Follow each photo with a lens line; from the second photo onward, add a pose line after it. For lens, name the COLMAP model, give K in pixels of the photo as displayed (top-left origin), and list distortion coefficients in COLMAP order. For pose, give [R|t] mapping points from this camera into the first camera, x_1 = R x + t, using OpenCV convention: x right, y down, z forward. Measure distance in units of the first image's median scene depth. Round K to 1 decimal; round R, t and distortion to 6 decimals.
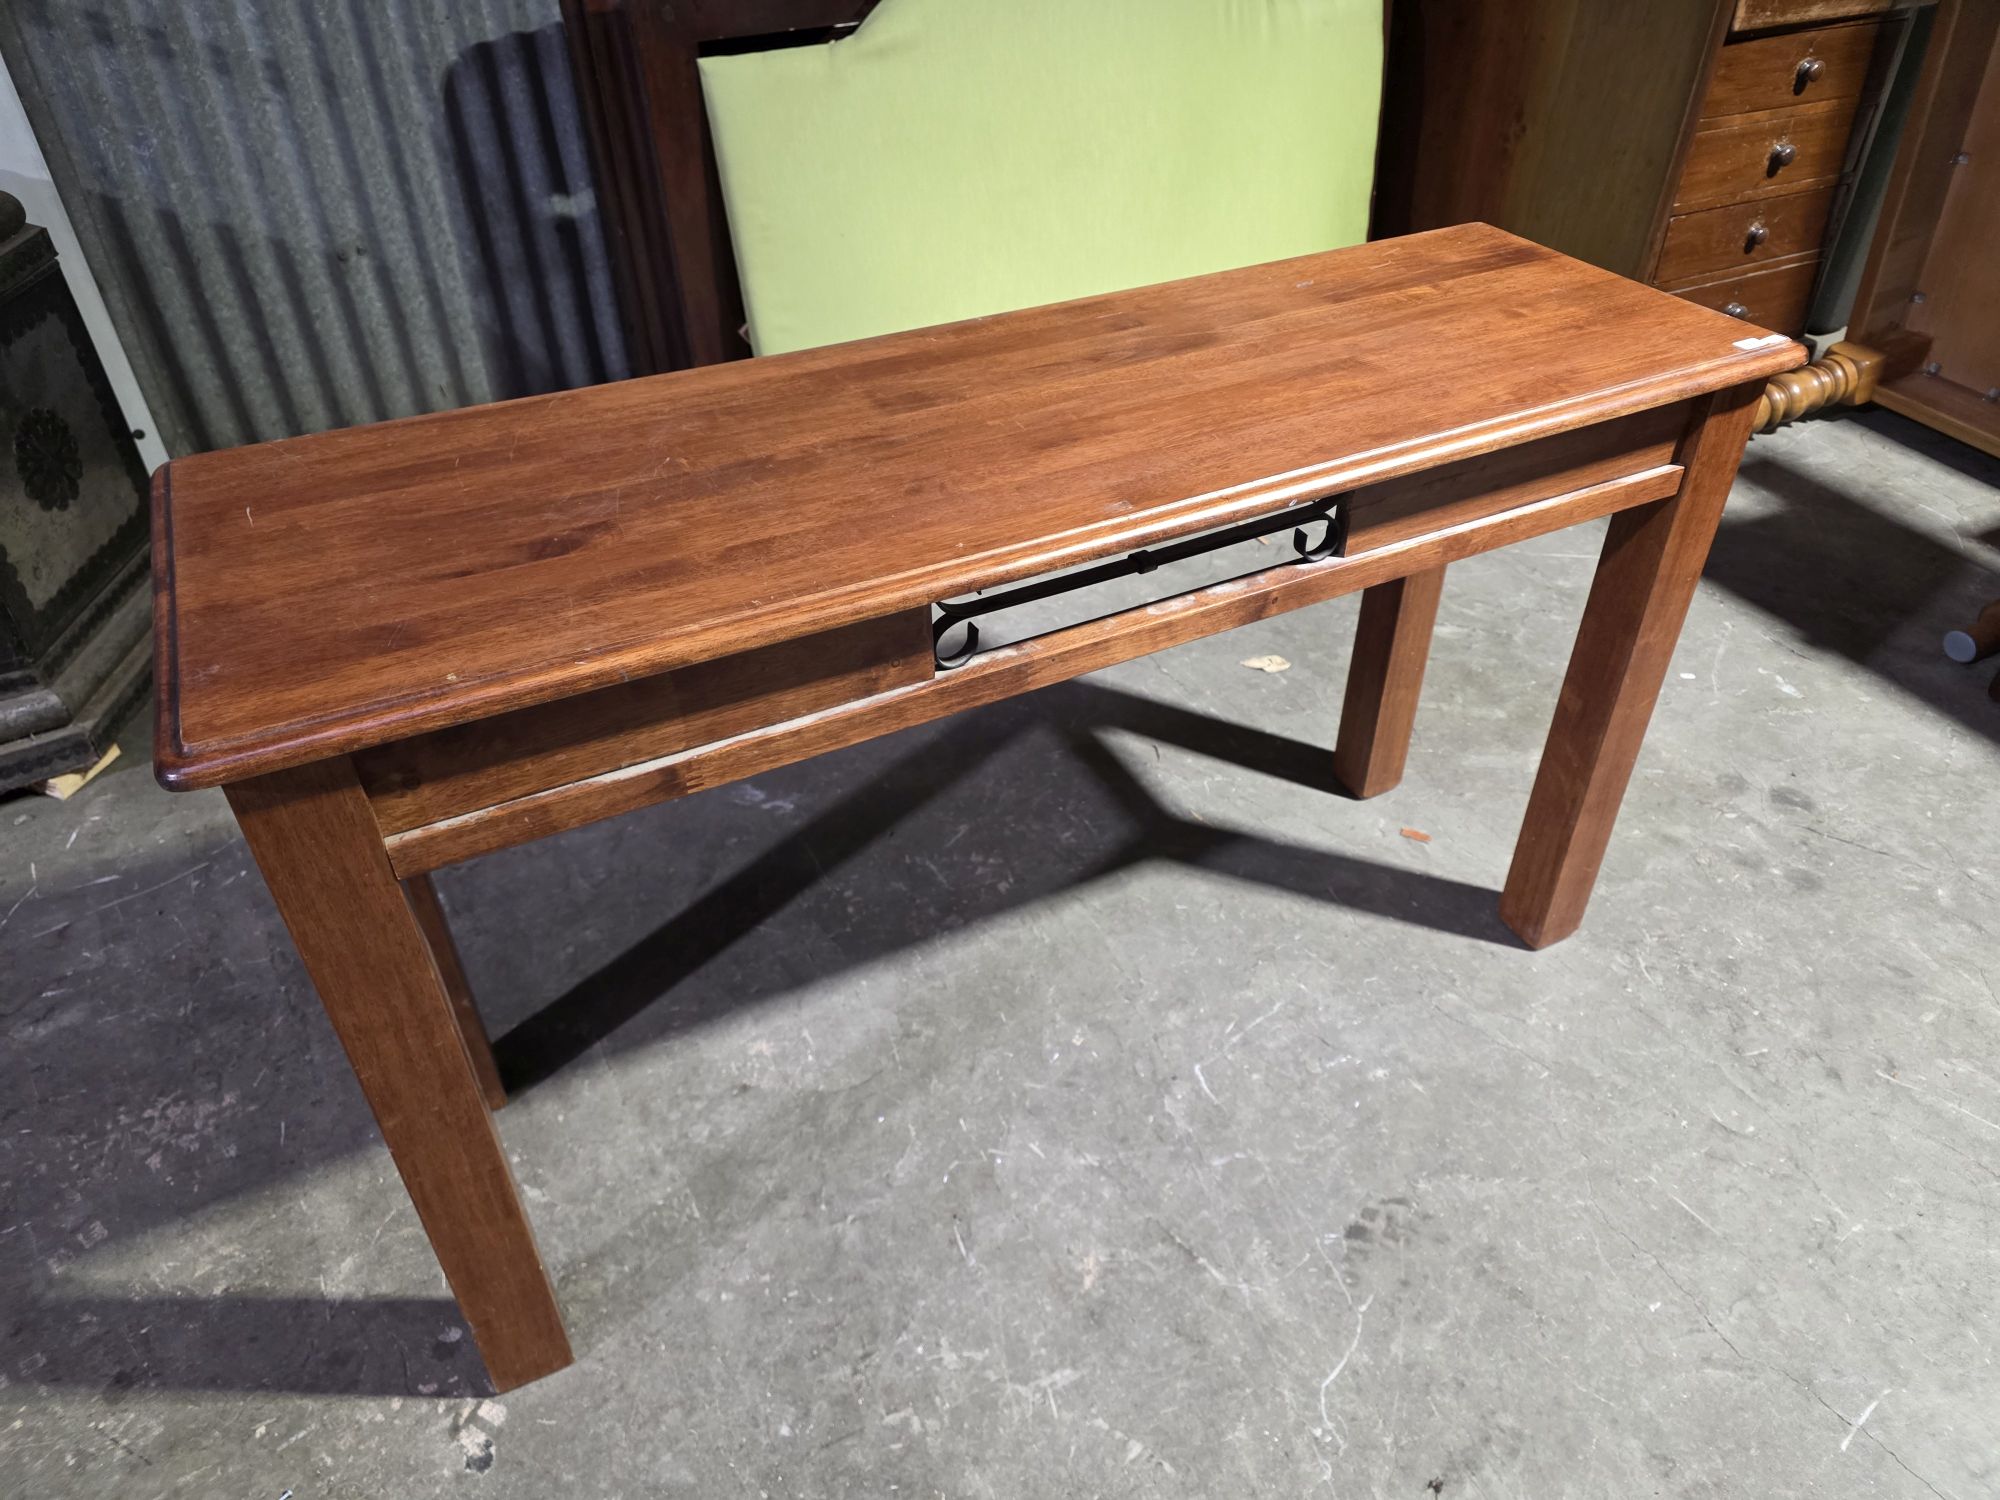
lens RADIAL K [[1372.5, 0, 1018.6], [0, 1372.5, 748.0], [0, 0, 1]] dist [0.049805, -0.057033]
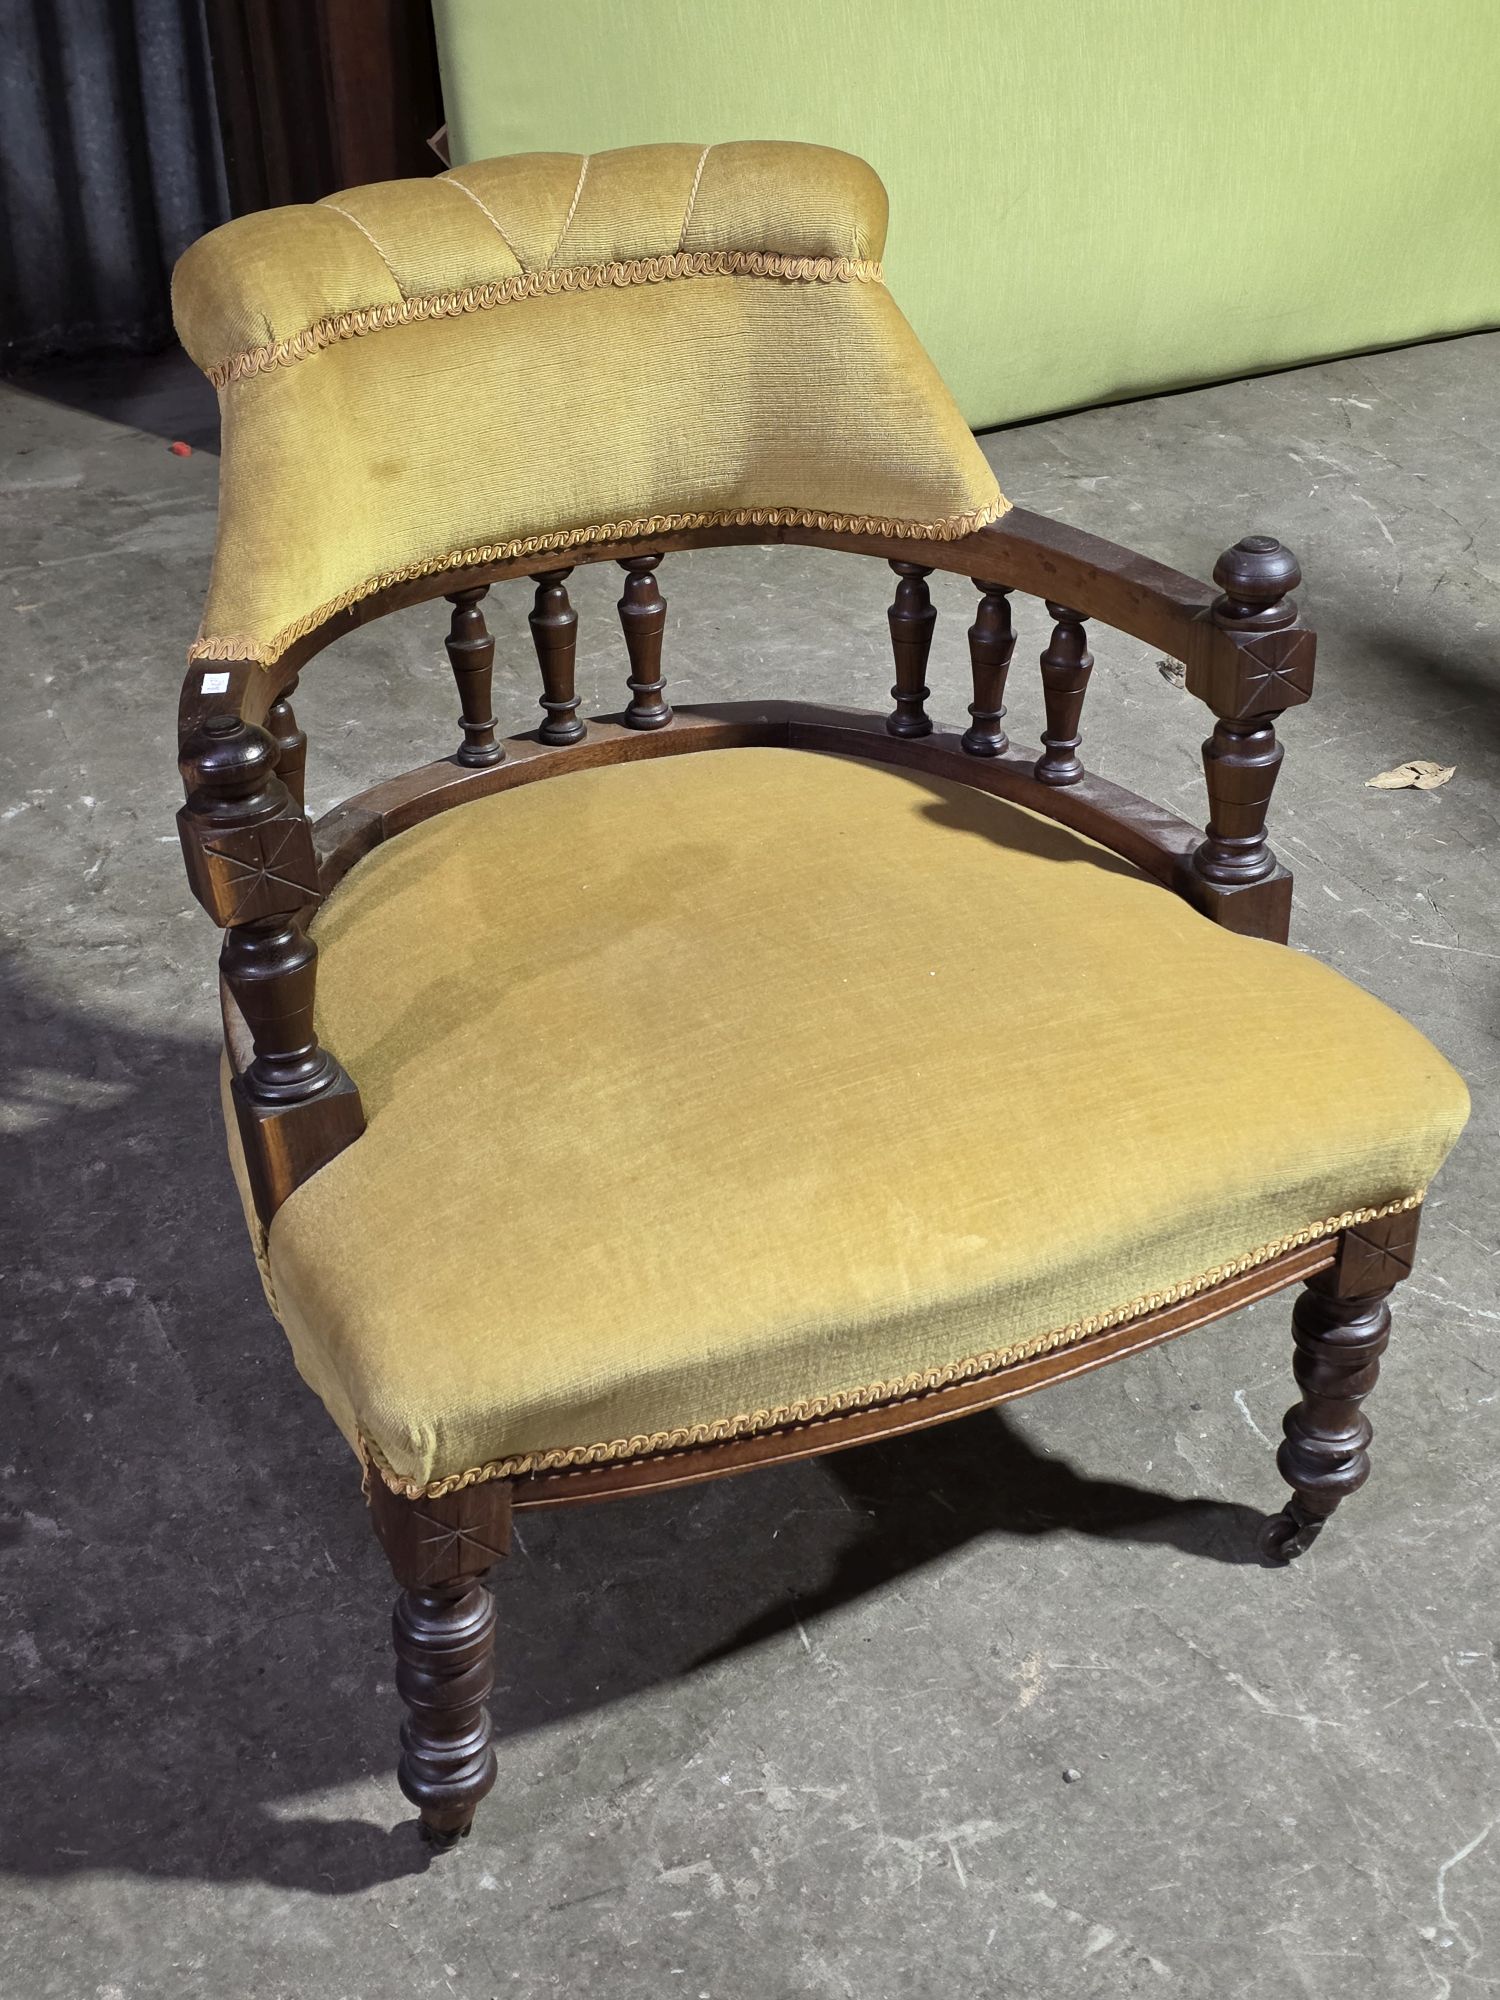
lens RADIAL K [[3029.3, 0, 795.7], [0, 3029.3, 987.6], [0, 0, 1]] dist [0.074317, 0.000000]
pose [[0.998591, 0.039278, -0.035670, -0.009299], [-0.042113, 0.995697, -0.082550, 0.179506], [0.032274, 0.083936, 0.995948, -0.221091]]
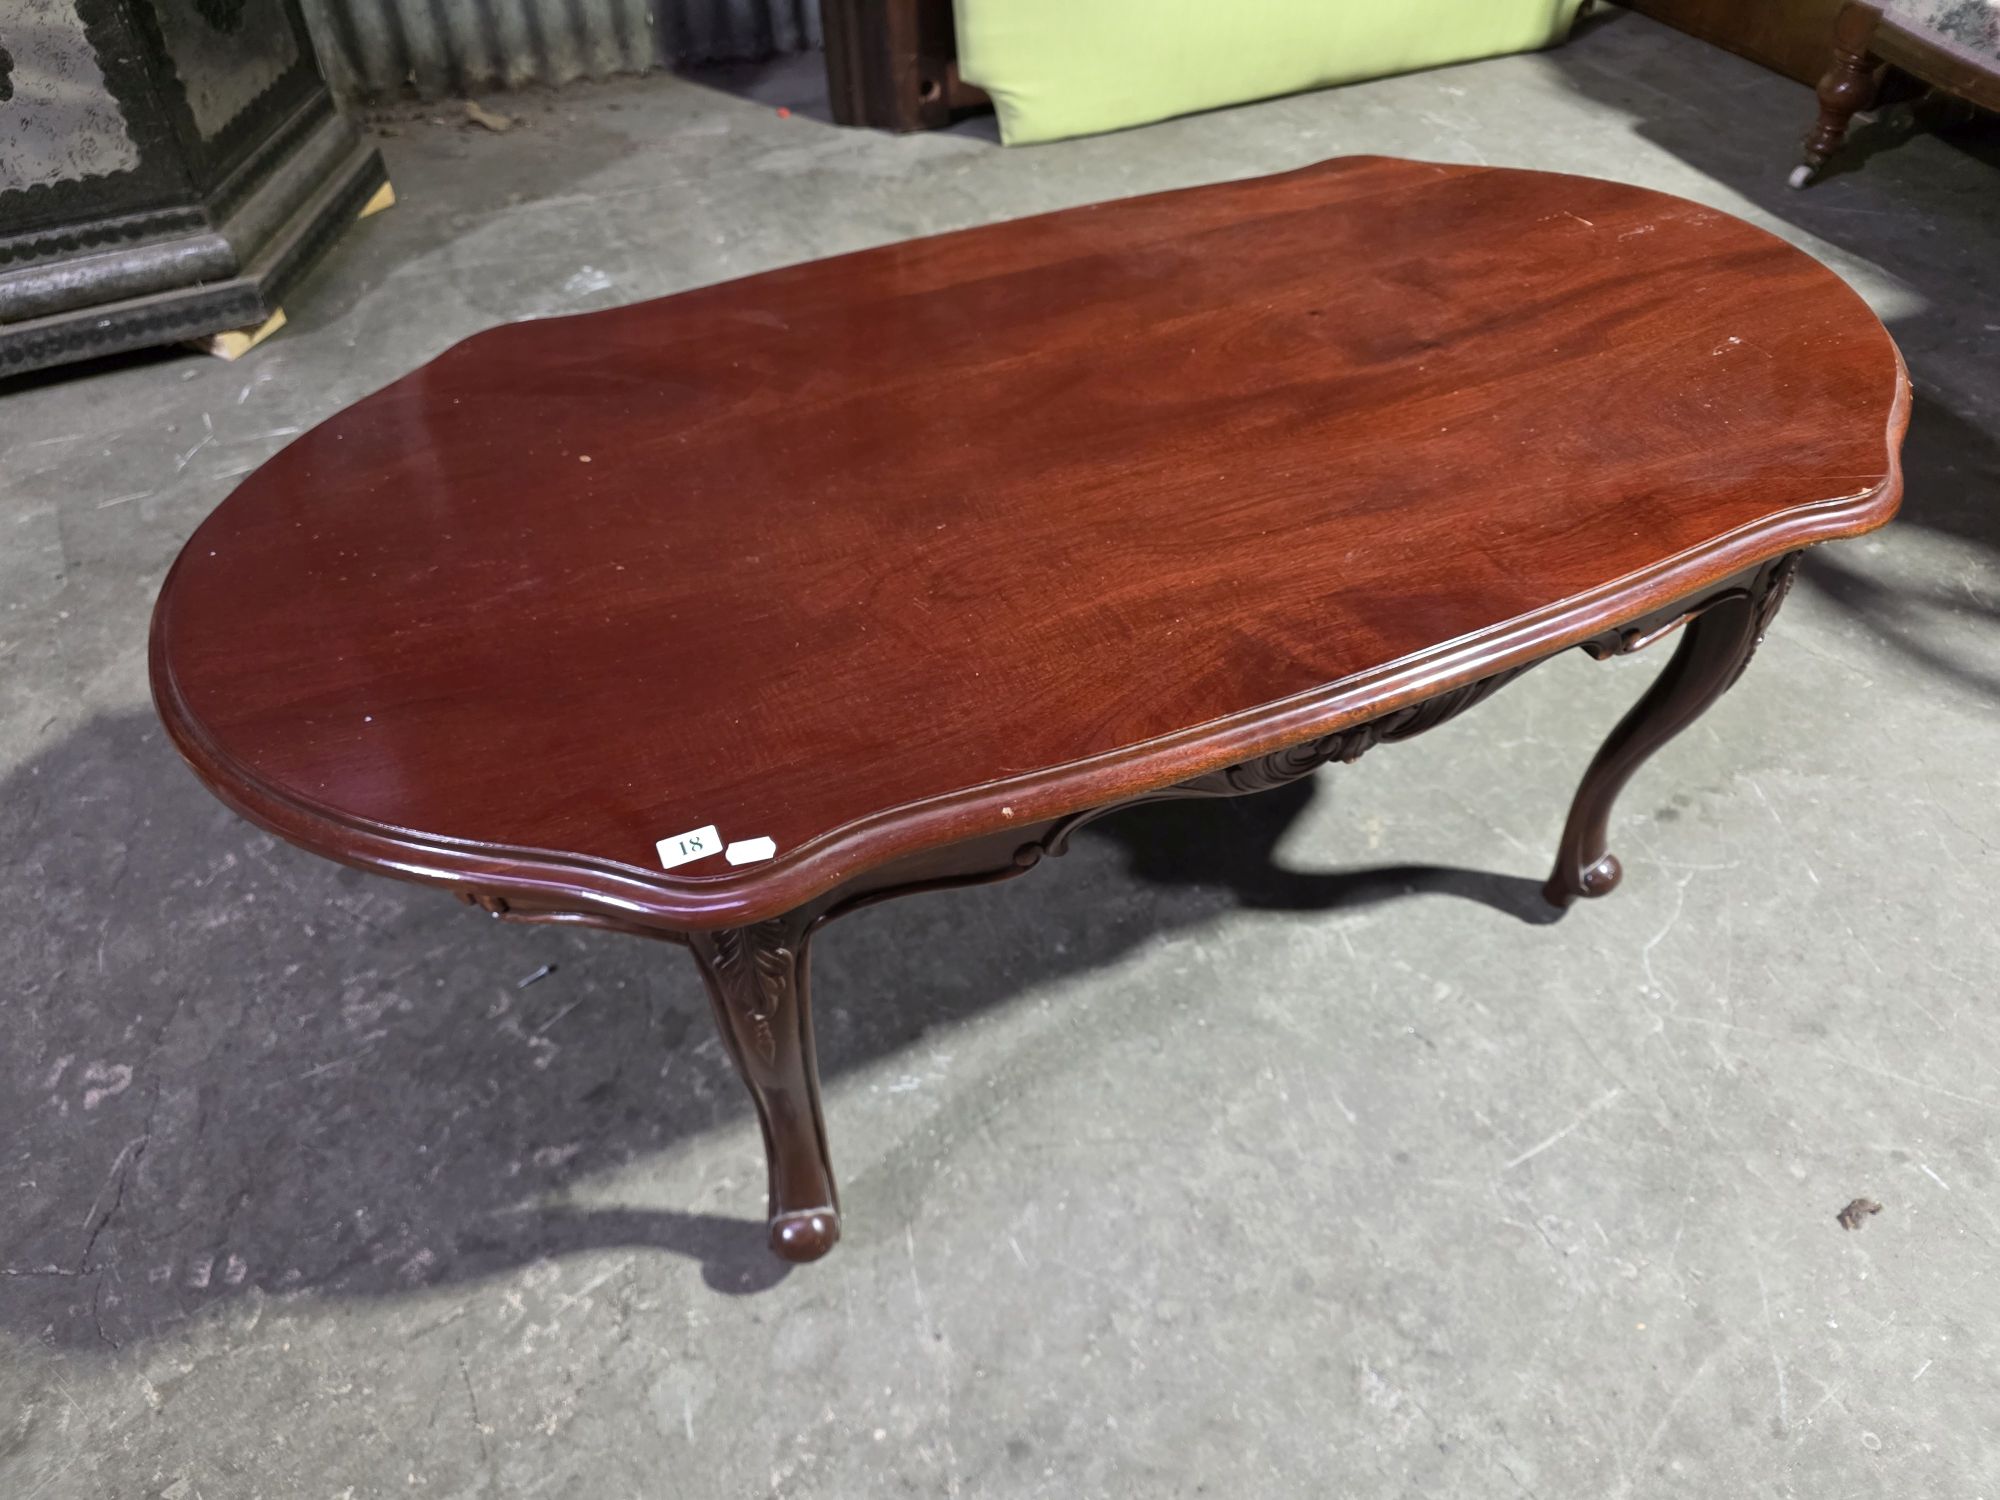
lens RADIAL K [[1372.5, 0, 994.7], [0, 1372.5, 744.1], [0, 0, 1]] dist [0.049805, -0.057033]
pose [[0.997468, 0.057761, -0.041494, -0.145822], [-0.052522, 0.991643, 0.117840, 0.198115], [0.047954, -0.115362, 0.992165, 0.073105]]
